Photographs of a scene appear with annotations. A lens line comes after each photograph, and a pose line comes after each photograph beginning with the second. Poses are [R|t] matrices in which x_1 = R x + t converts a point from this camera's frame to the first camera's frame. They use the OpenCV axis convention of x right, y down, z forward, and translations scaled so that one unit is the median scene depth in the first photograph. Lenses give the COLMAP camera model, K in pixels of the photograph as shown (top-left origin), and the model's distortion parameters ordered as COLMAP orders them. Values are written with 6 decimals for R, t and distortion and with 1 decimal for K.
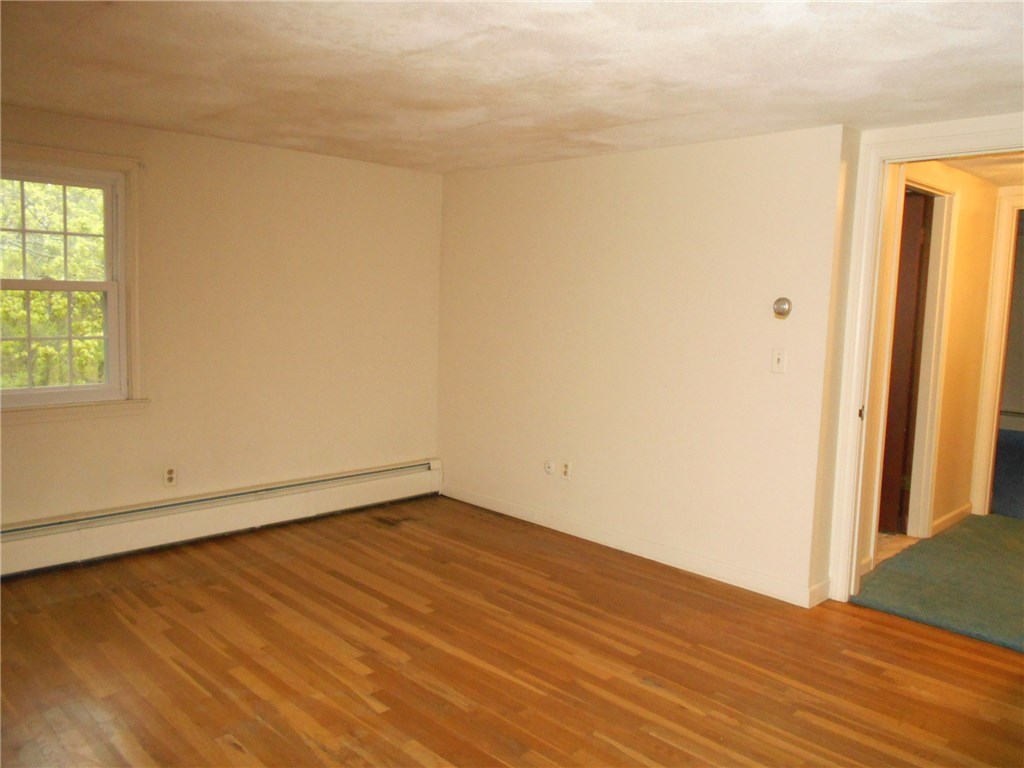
lens RADIAL K [[773.4, 0, 529.9], [0, 773.4, 382.9], [0, 0, 1]] dist [0.048935, 0.001808]
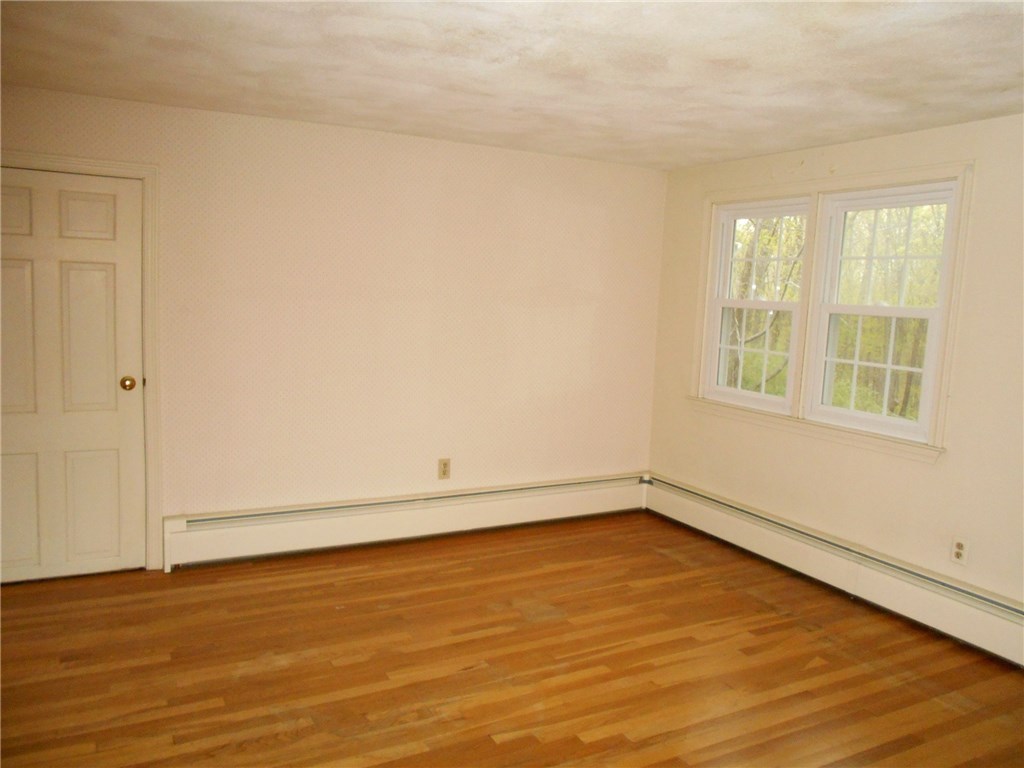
lens RADIAL K [[802.5, 0, 537.5], [0, 802.5, 380.6], [0, 0, 1]] dist [-0.008510, -0.000062]
pose [[-0.275213, 0.061850, -0.959392, 0.562985], [-0.160465, 0.980974, 0.109273, -0.094472], [0.947897, 0.184022, -0.260052, 0.991559]]
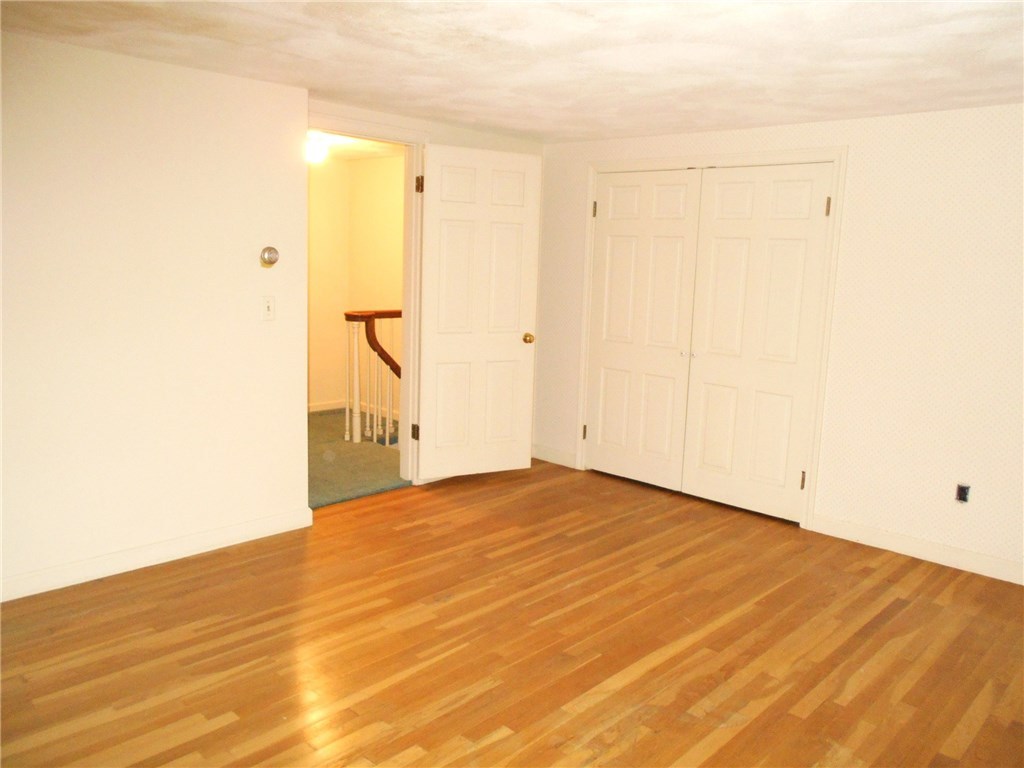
lens RADIAL K [[772.8, 0, 512.0], [0, 772.8, 384.0], [0, 0, 1]] dist [-0.005772, 0.000263]
pose [[-0.000301, -0.183261, 0.983064, -0.801736], [0.075000, 0.980291, 0.182767, -0.107221], [-0.997184, 0.073785, 0.013449, 0.776338]]
